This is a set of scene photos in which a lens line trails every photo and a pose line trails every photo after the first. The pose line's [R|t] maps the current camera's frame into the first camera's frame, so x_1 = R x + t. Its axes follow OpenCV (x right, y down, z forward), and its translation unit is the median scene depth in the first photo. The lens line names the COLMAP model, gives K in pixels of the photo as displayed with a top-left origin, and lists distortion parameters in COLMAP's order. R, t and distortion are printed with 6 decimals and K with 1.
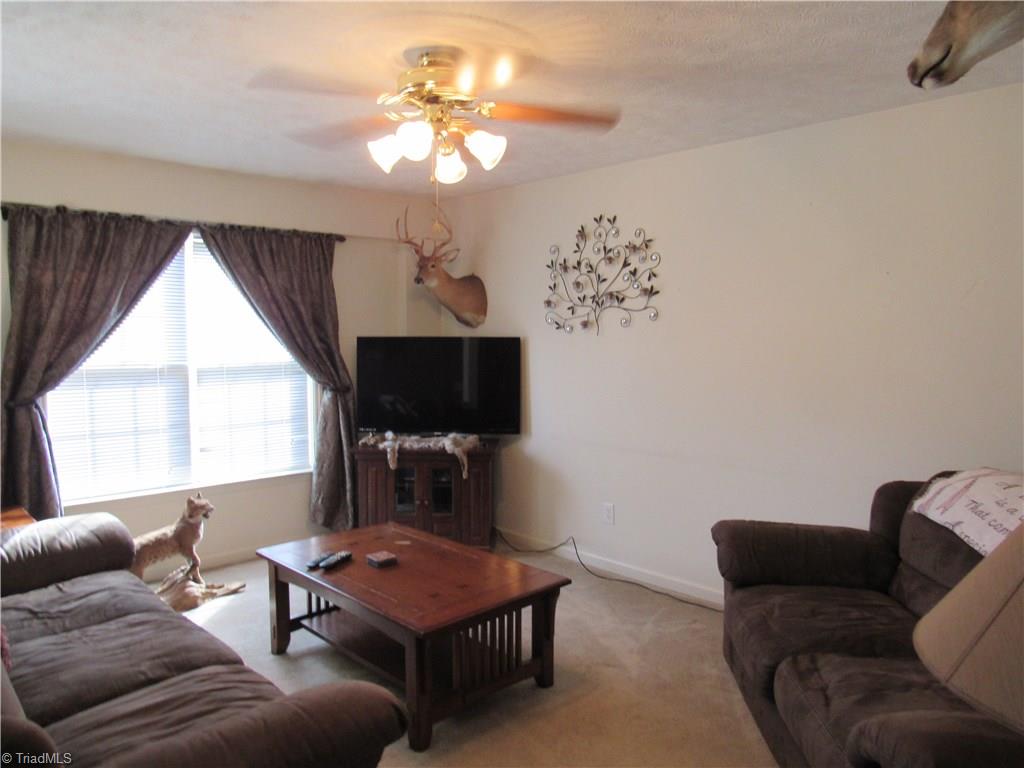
lens RADIAL K [[734.5, 0, 512.1], [0, 734.5, 382.2], [0, 0, 1]] dist [-0.031960, 0.012138]
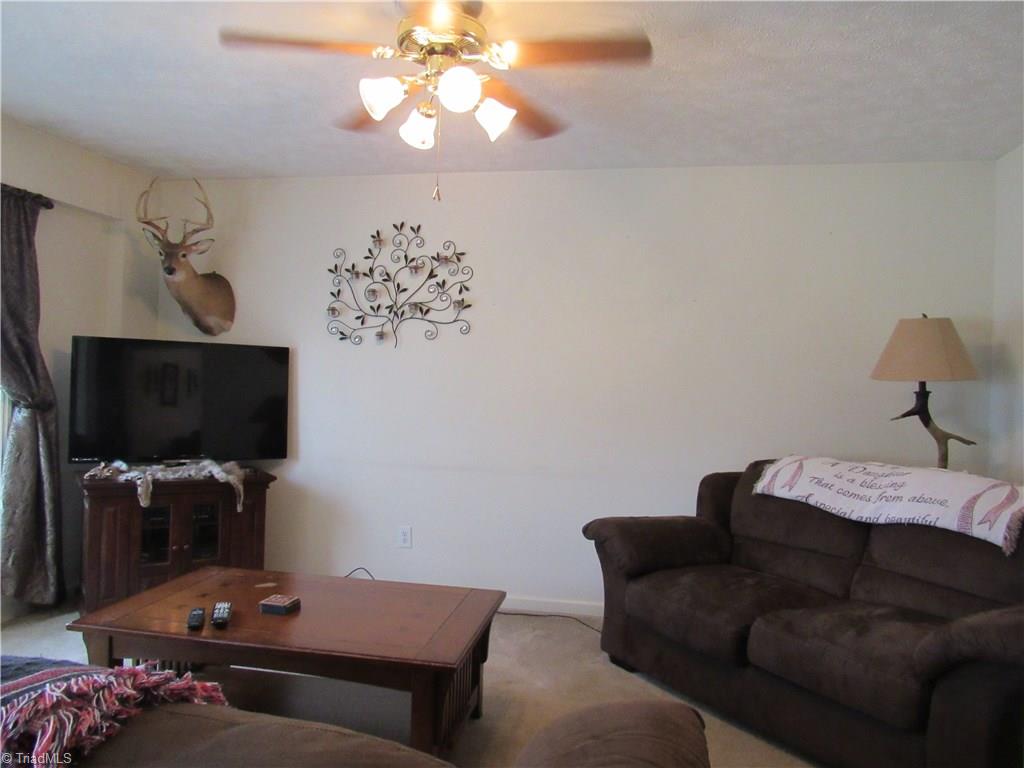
lens RADIAL K [[734.5, 0, 512.3], [0, 734.5, 383.2], [0, 0, 1]] dist [-0.031960, 0.012138]
pose [[0.810766, 0.025119, 0.584831, -0.316577], [0.010206, 0.998320, -0.057028, 0.038022], [-0.585281, 0.052206, 0.809148, 0.150757]]
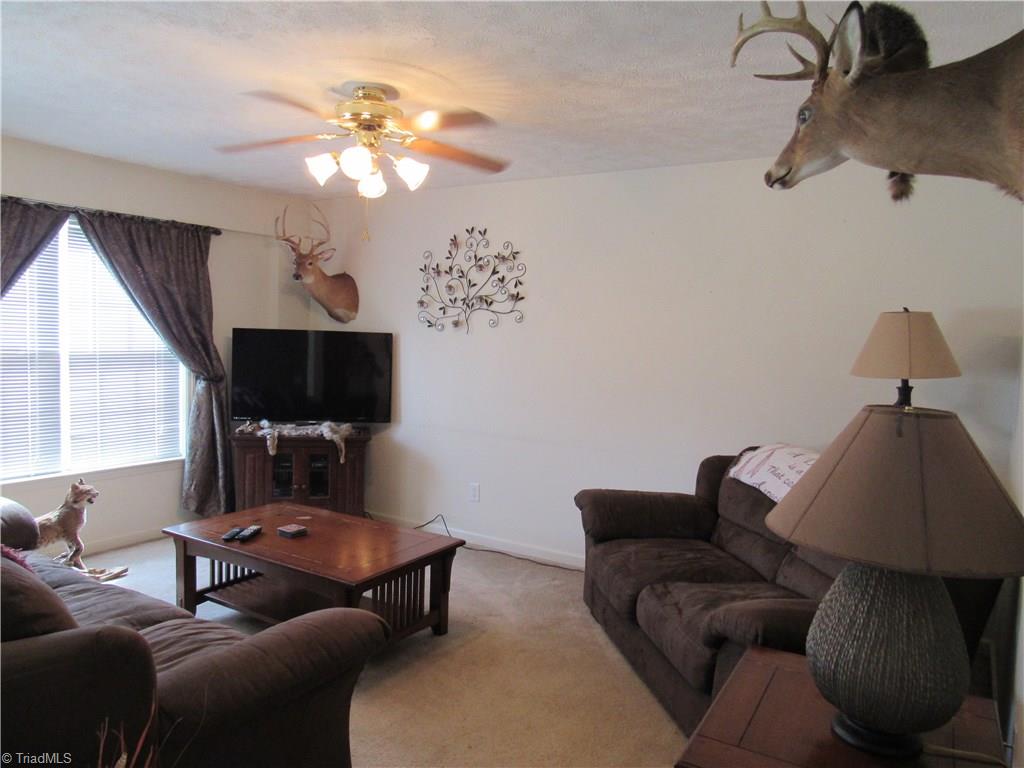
lens RADIAL K [[734.5, 0, 511.4], [0, 734.5, 384.1], [0, 0, 1]] dist [-0.031960, 0.012138]
pose [[0.968530, 0.013952, 0.248506, -0.097212], [-0.015253, 0.999878, 0.003312, 0.008424], [-0.248429, -0.006998, 0.968625, -0.106672]]
